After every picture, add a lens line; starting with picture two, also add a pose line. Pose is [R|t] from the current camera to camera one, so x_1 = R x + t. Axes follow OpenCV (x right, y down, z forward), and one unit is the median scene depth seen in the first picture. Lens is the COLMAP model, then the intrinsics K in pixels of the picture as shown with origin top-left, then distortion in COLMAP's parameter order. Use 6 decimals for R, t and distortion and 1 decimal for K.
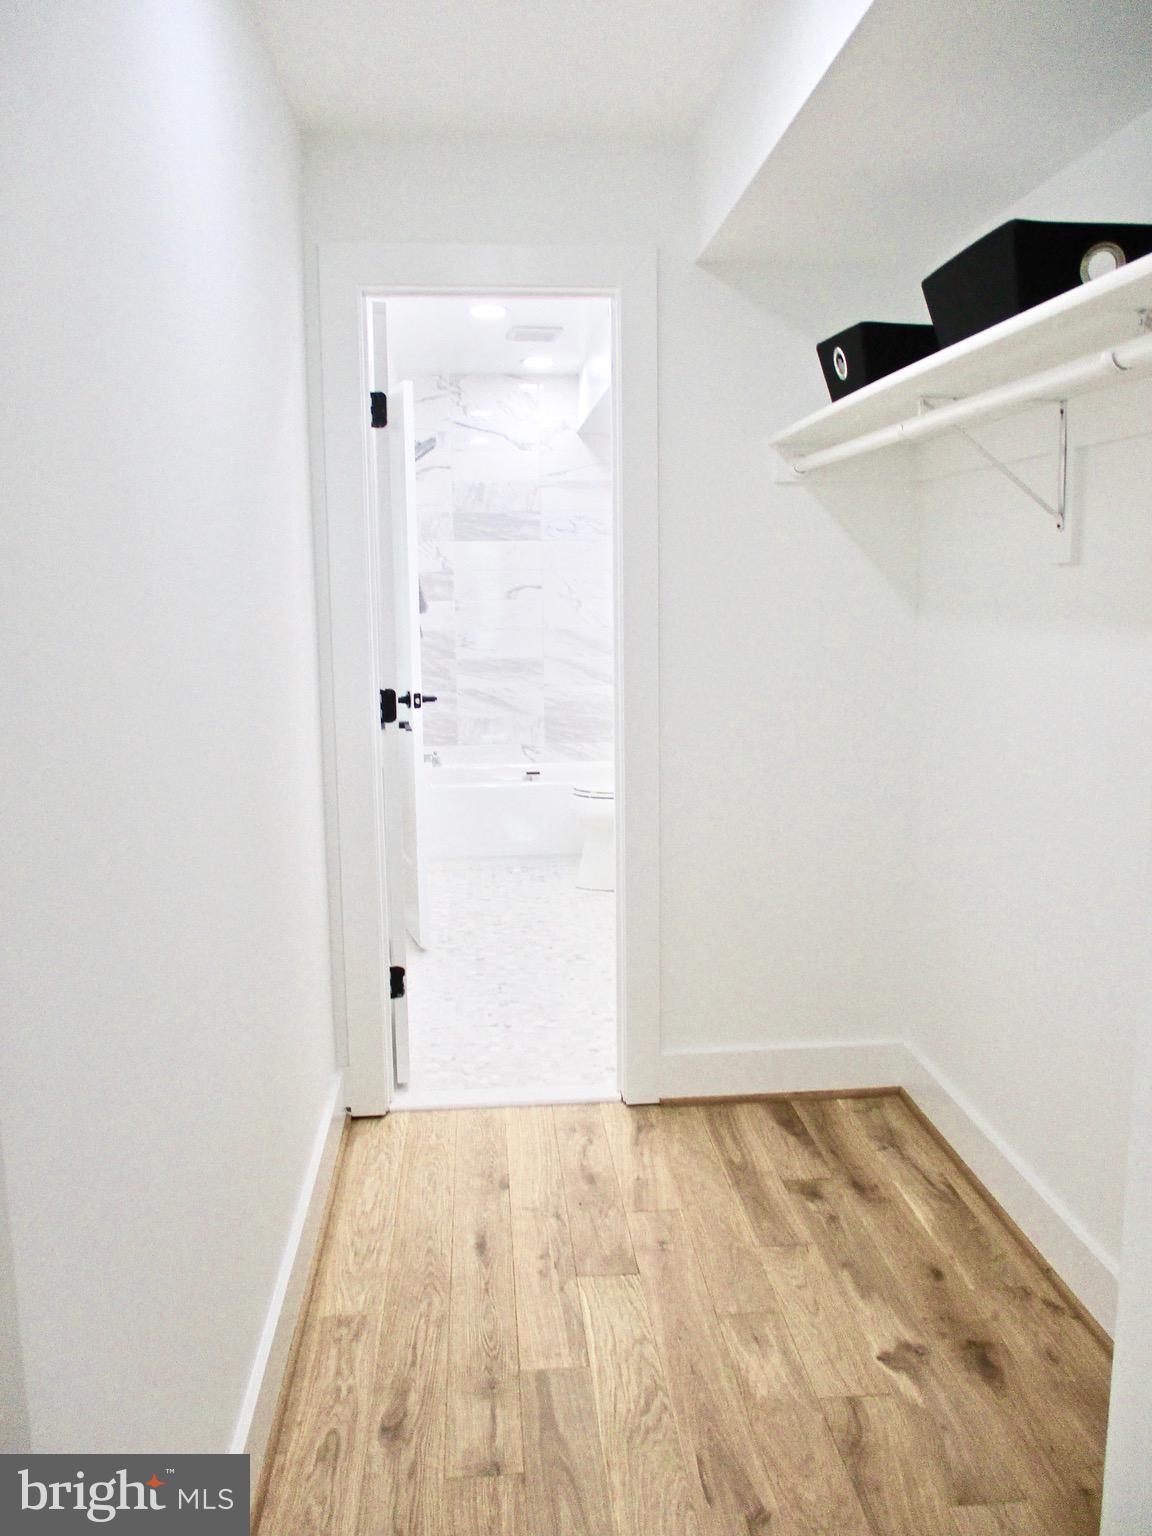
lens RADIAL K [[1271.9, 0, 576.0], [0, 1271.9, 768.0], [0, 0, 1]] dist [-0.040454, 0.013077]
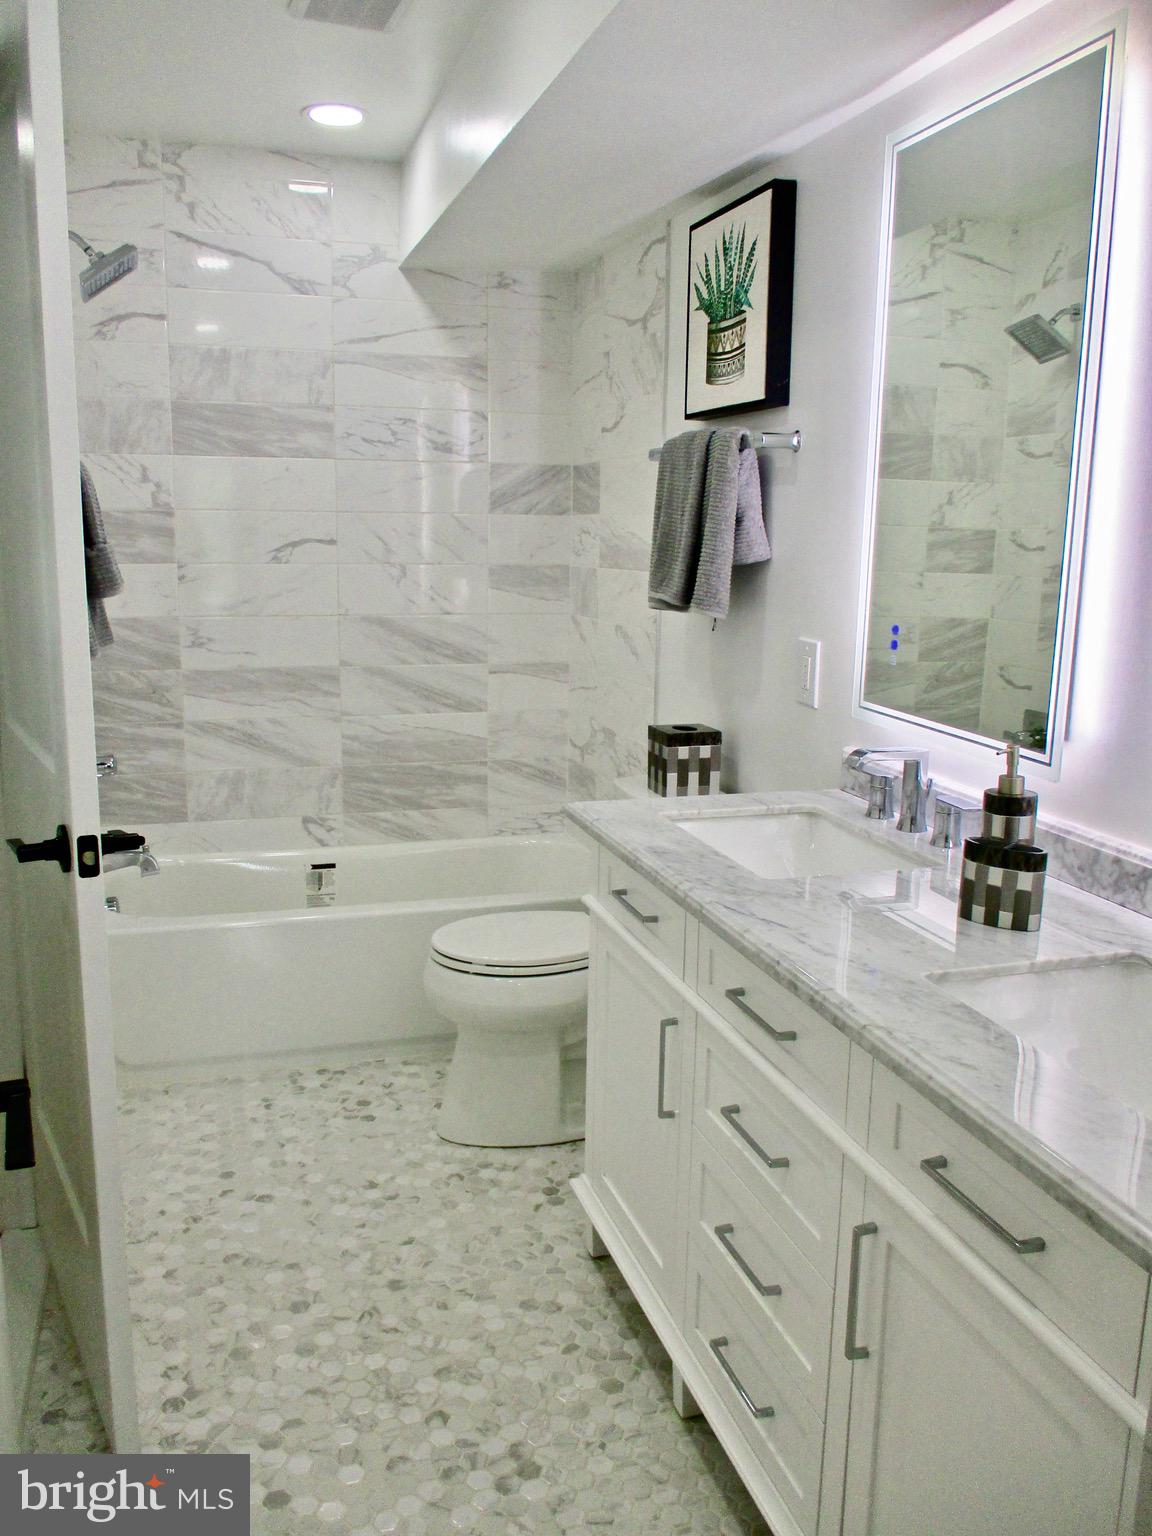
lens RADIAL K [[1271.9, 0, 576.0], [0, 1271.9, 768.0], [0, 0, 1]] dist [-0.040454, 0.013077]
pose [[0.977045, -0.015283, 0.212486, -0.044695], [0.007224, 0.999227, 0.038651, -0.063428], [-0.212912, -0.036229, 0.976399, 0.426512]]
